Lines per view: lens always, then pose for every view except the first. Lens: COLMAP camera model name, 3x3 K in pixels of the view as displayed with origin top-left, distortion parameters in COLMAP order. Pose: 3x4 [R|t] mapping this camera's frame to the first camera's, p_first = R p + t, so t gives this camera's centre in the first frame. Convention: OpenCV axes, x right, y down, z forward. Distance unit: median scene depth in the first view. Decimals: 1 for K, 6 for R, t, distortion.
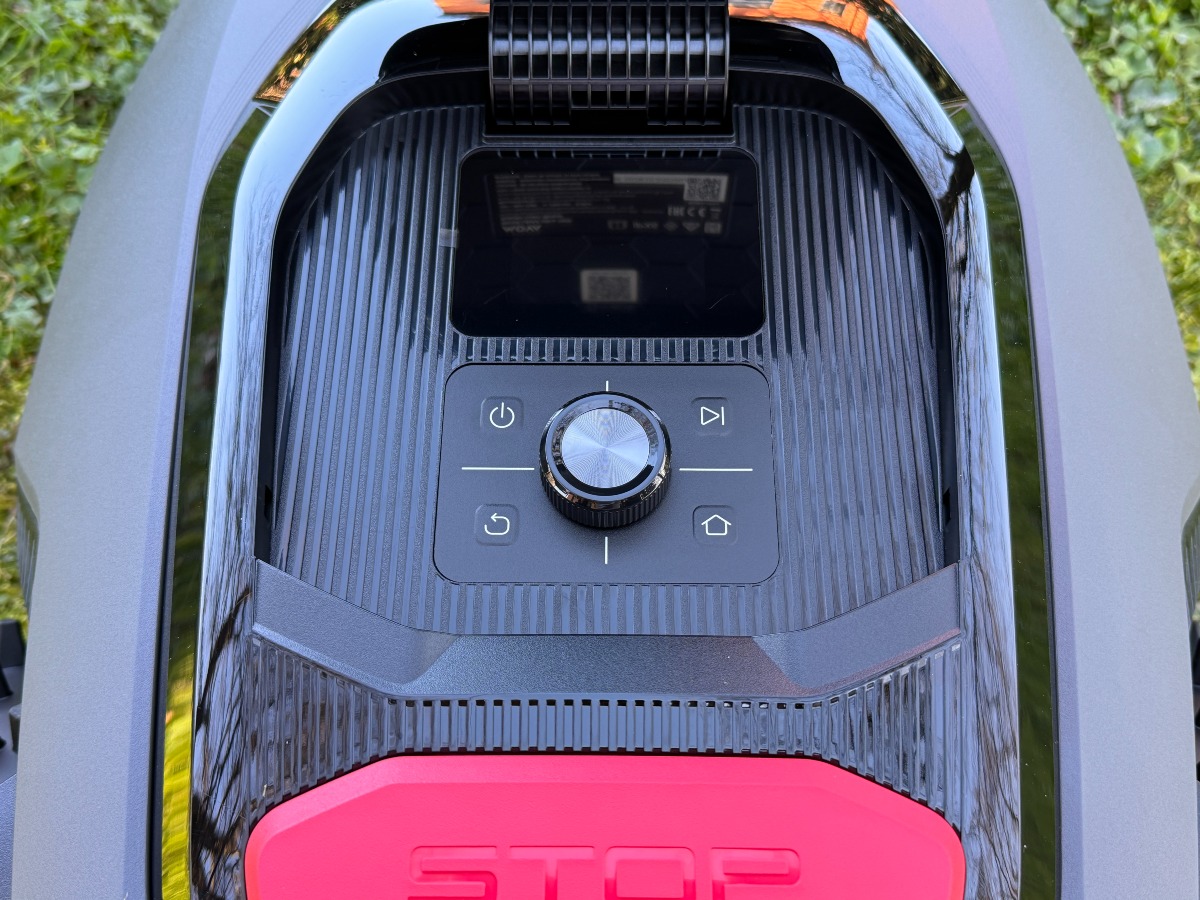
lens RADIAL K [[1201.1, 0, 596.1], [0, 1201.1, 452.6], [0, 0, 1]] dist [0.150160, -0.342269]
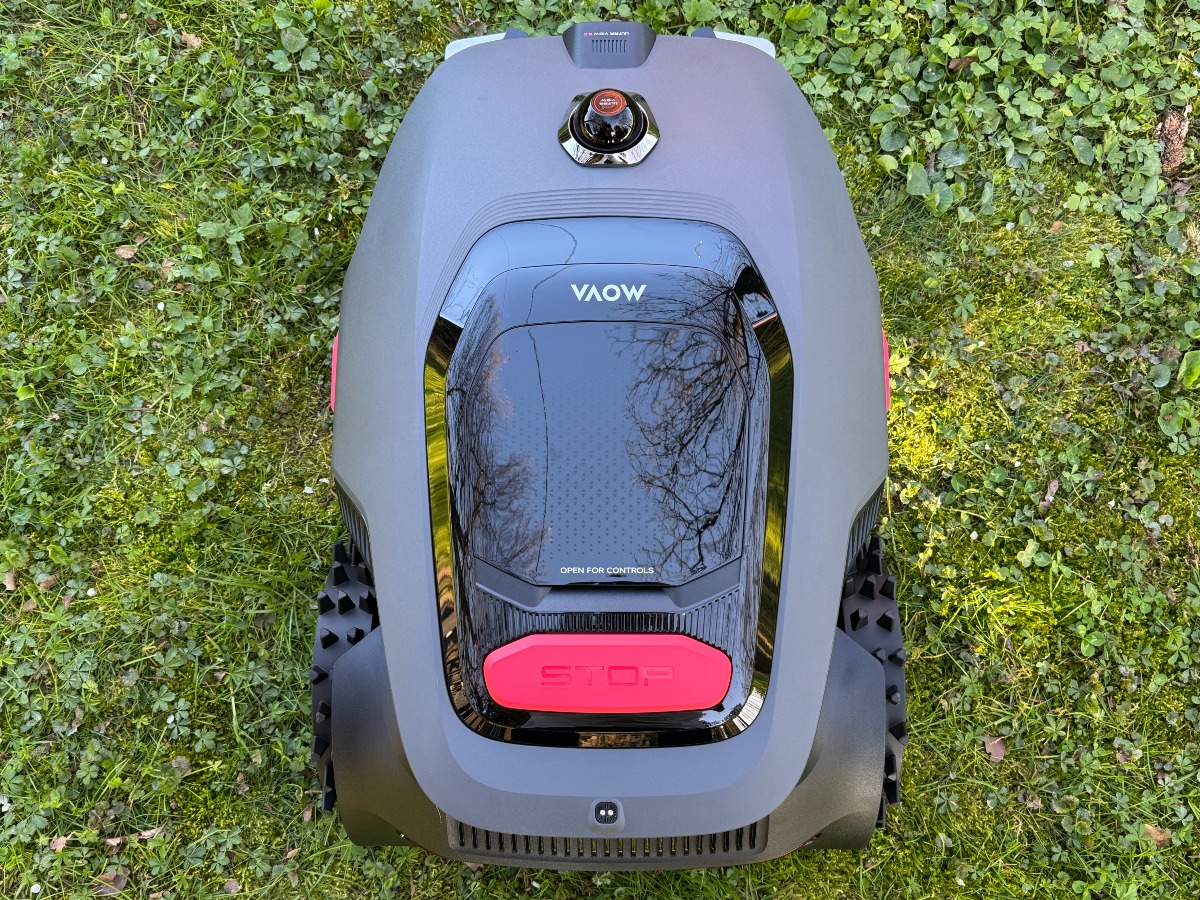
lens RADIAL K [[1201.1, 0, 596.1], [0, 1201.1, 452.6], [0, 0, 1]] dist [0.150160, -0.342269]
pose [[0.999983, -0.005172, -0.002586, -0.004237], [0.005701, 0.956894, 0.290383, -0.388094], [0.000973, -0.290393, 0.956907, -0.625339]]
